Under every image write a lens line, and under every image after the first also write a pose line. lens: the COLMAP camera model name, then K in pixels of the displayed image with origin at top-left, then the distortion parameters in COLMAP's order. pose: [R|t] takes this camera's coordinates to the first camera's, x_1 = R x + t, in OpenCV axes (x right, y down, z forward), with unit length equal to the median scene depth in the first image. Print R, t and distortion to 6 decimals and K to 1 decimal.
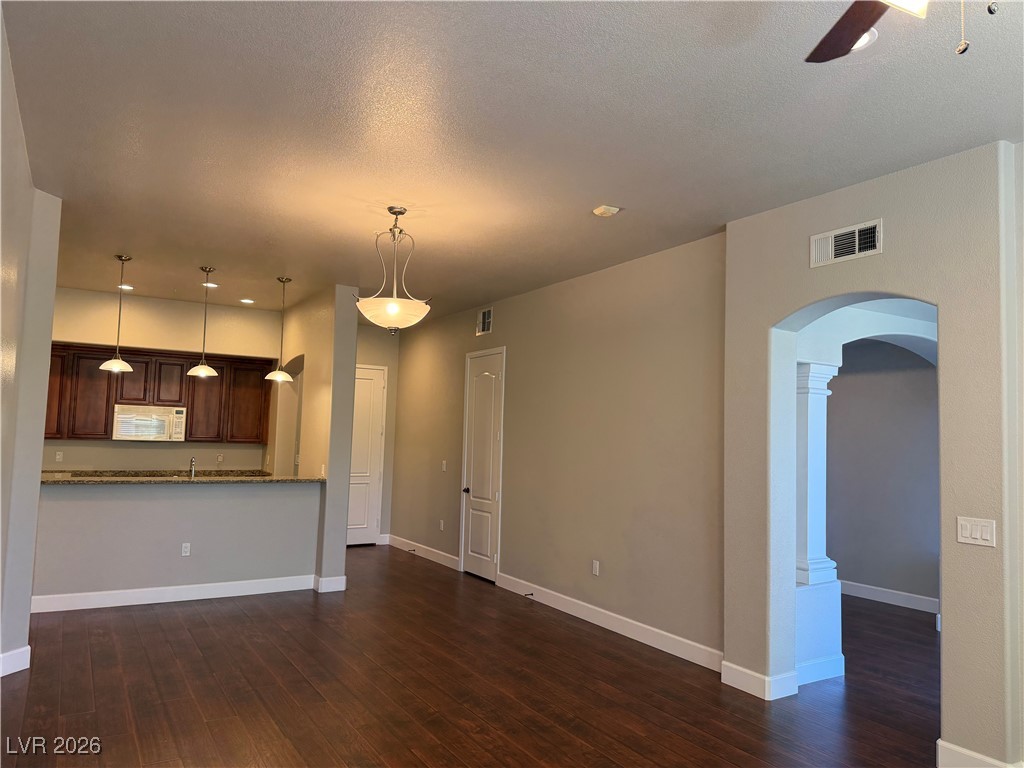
lens RADIAL K [[709.7, 0, 512.4], [0, 709.7, 389.6], [0, 0, 1]] dist [0.032408, -0.019544]
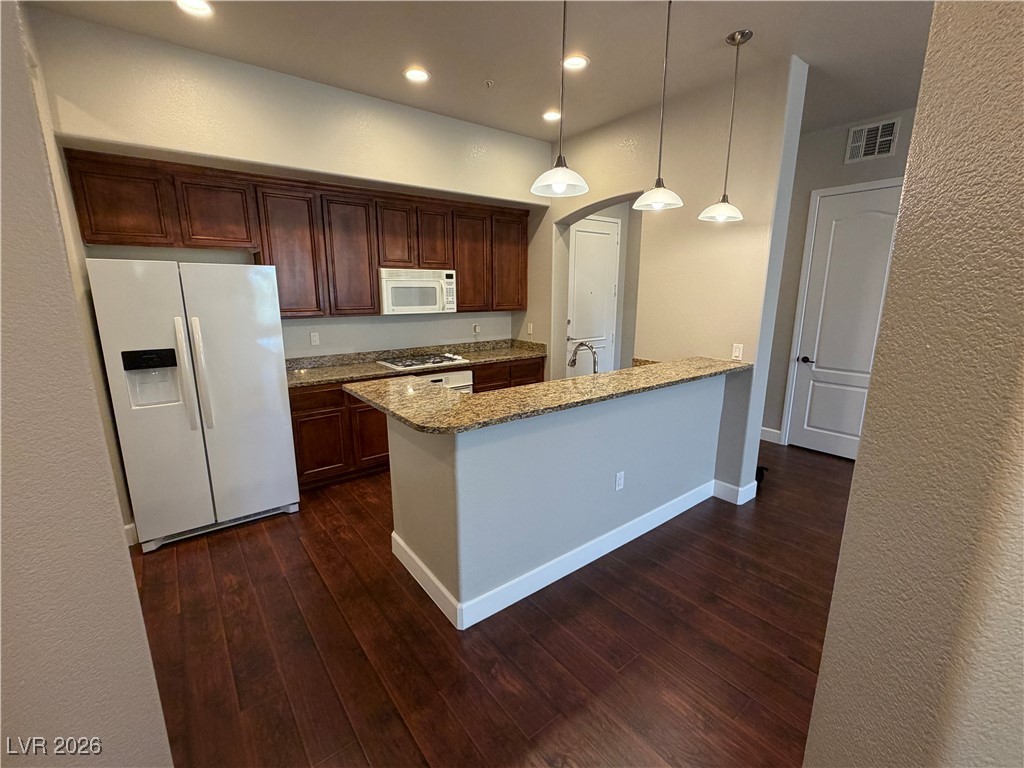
lens RADIAL K [[445.1, 0, 510.7], [0, 445.1, 393.4], [0, 0, 1]] dist [-0.001834, 0.000109]
pose [[0.994206, -0.052757, 0.093650, -0.458971], [0.022885, 0.955179, 0.295141, 0.011292], [-0.105023, -0.291288, 0.950853, 0.483852]]
